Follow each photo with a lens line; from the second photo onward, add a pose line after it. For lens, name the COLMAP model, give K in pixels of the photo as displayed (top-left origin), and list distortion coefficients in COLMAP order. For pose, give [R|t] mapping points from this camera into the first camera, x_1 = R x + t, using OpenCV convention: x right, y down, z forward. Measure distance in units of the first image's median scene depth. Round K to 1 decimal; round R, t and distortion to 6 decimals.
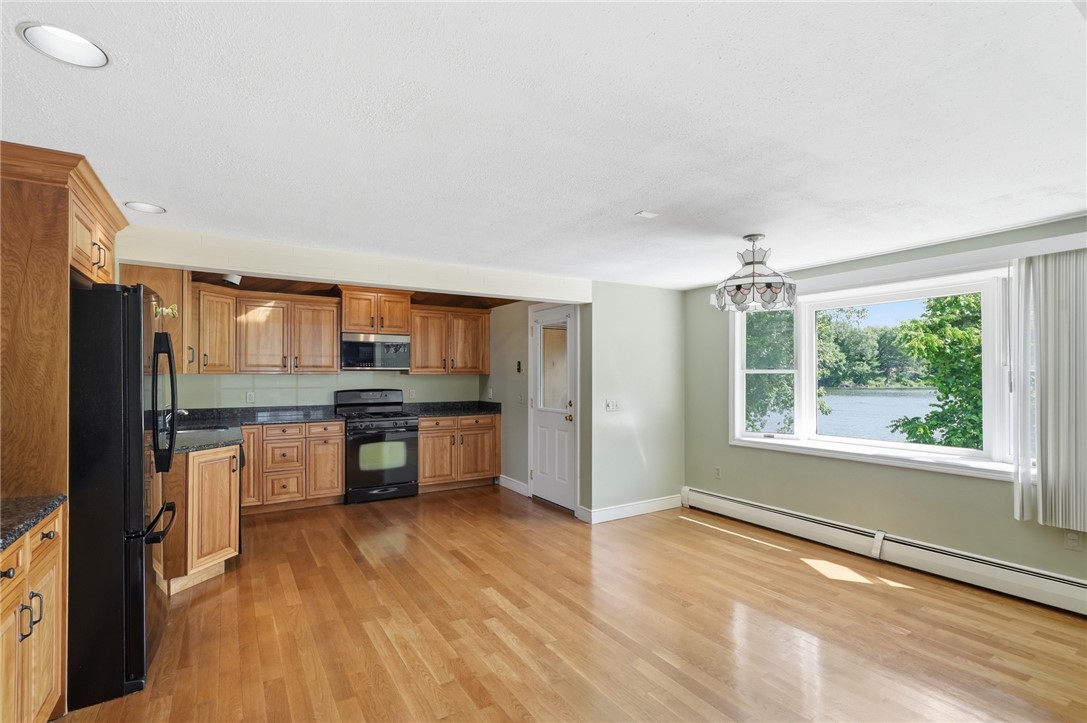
lens RADIAL K [[499.7, 0, 537.7], [0, 499.7, 366.7], [0, 0, 1]] dist [-0.044929, 0.011533]
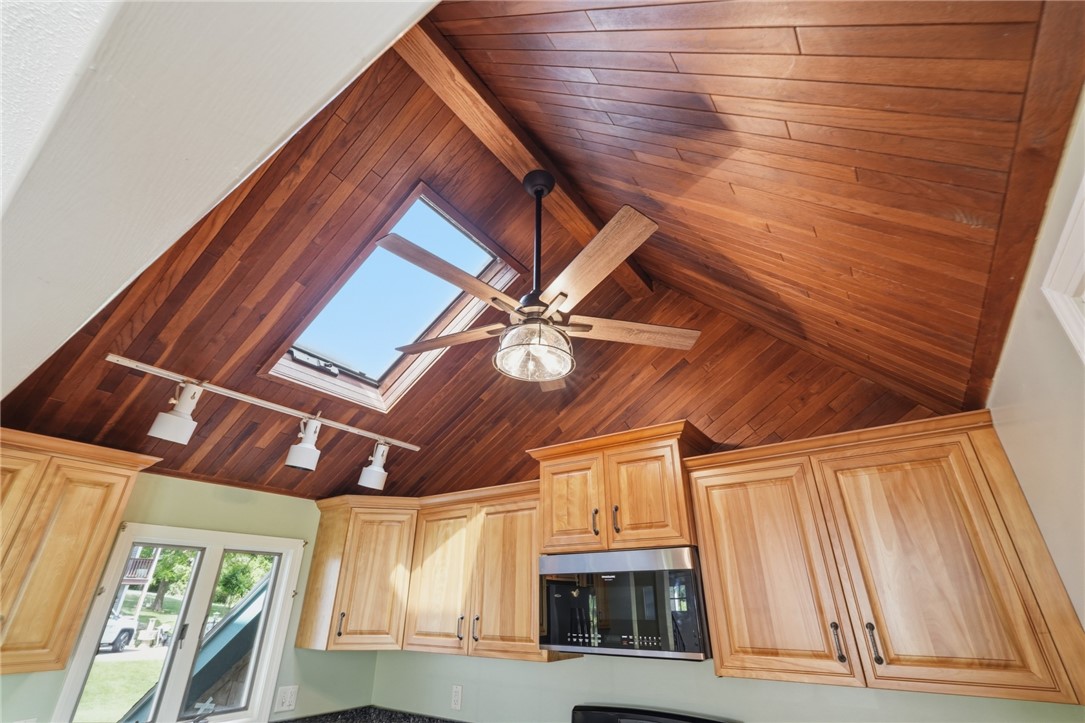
lens RADIAL K [[480.9, 0, 539.8], [0, 480.9, 363.6], [0, 0, 1]] dist [-0.006303, 0.001855]
pose [[0.393499, -0.411550, -0.822062, 0.035403], [0.009635, 0.895998, -0.443953, -0.030975], [0.919275, 0.166774, 0.356539, 0.826109]]
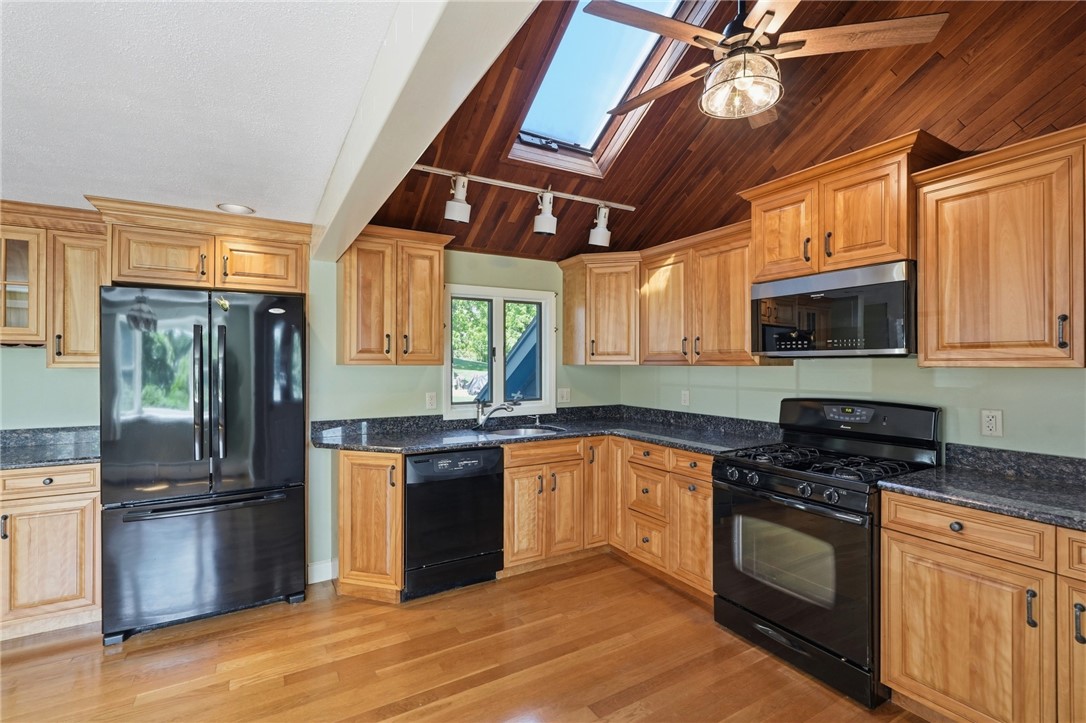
lens RADIAL K [[481.4, 0, 544.4], [0, 481.4, 358.6], [0, 0, 1]] dist [-0.006303, 0.001855]
pose [[-0.020127, -0.011018, -0.999737, 0.107626], [0.013426, 0.999846, -0.011289, 0.010842], [0.999707, -0.013650, -0.019976, 0.804422]]
